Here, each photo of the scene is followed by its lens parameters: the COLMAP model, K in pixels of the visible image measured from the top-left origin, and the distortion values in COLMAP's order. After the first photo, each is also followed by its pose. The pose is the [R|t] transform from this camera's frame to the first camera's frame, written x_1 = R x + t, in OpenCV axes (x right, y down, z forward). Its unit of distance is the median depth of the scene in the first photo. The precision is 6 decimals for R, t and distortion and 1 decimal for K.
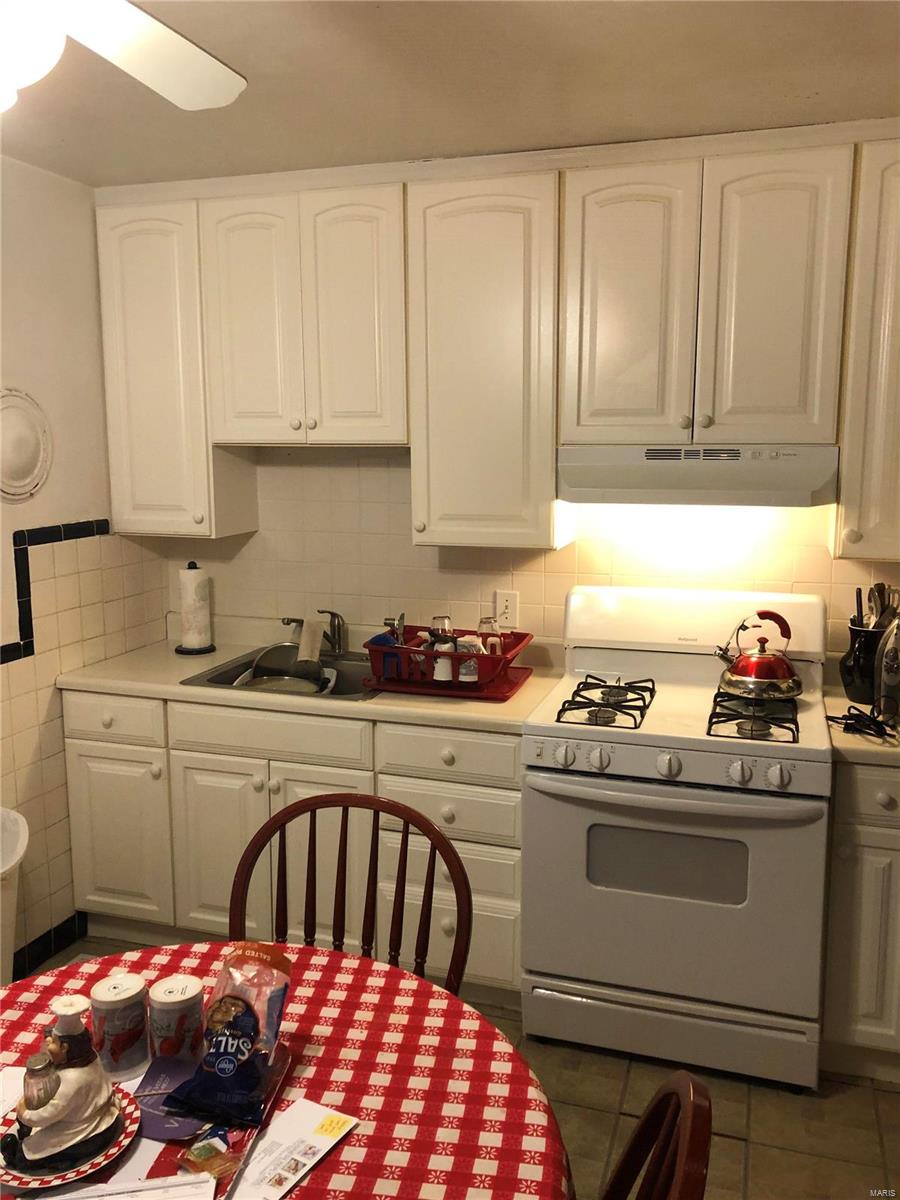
lens RADIAL K [[981.2, 0, 449.8], [0, 981.2, 597.3], [0, 0, 1]] dist [0.014993, -0.006627]
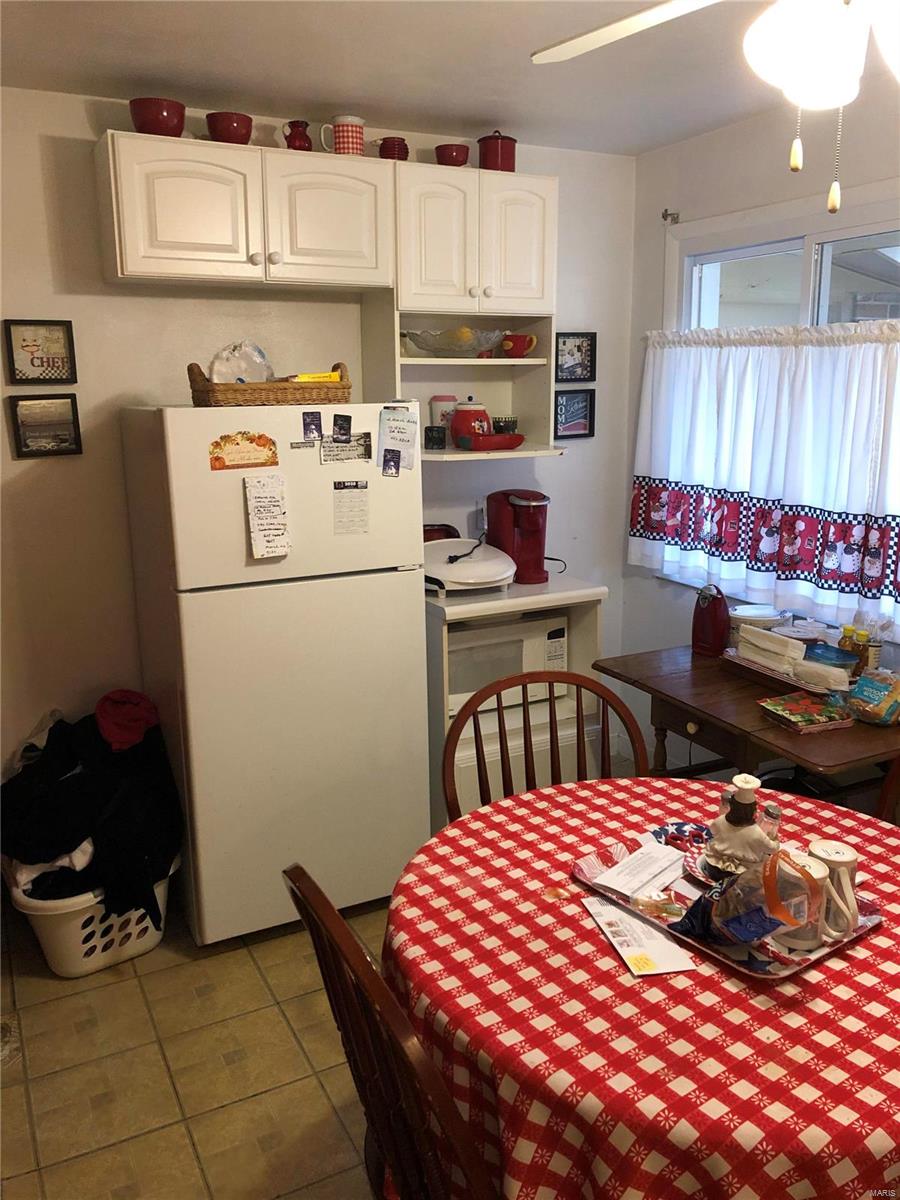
lens RADIAL K [[981.2, 0, 447.5], [0, 981.2, 594.6], [0, 0, 1]] dist [0.014993, -0.006627]
pose [[-0.718305, 0.154234, -0.678417, 0.713223], [-0.099943, 0.942129, 0.320007, -0.196869], [0.688513, 0.297666, -0.661321, 1.399913]]
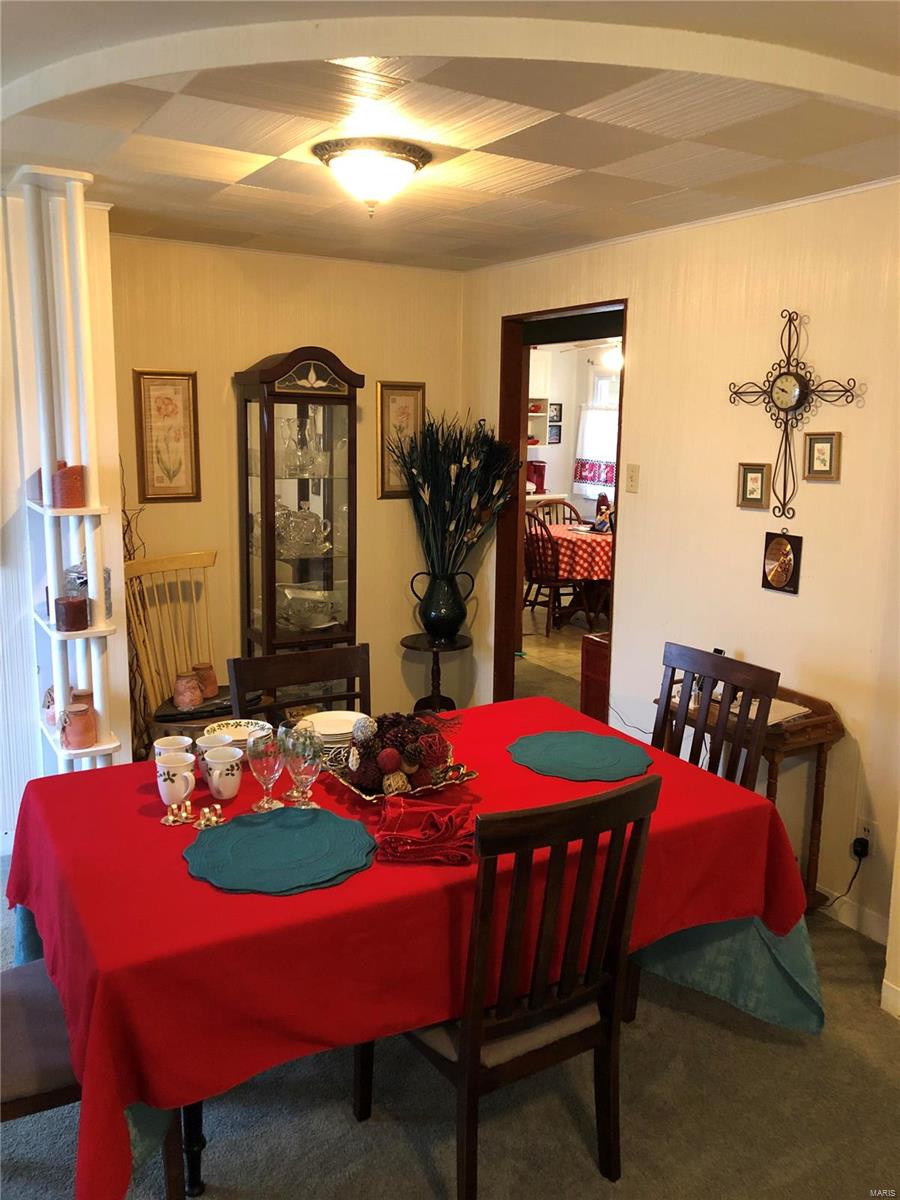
lens RADIAL K [[981.2, 0, 450.8], [0, 981.2, 602.2], [0, 0, 1]] dist [0.014993, -0.006627]
pose [[-0.664550, 0.124410, -0.736814, 4.632599], [-0.136866, 0.949096, 0.283697, -0.615428], [0.734603, 0.289376, -0.613694, 4.001032]]
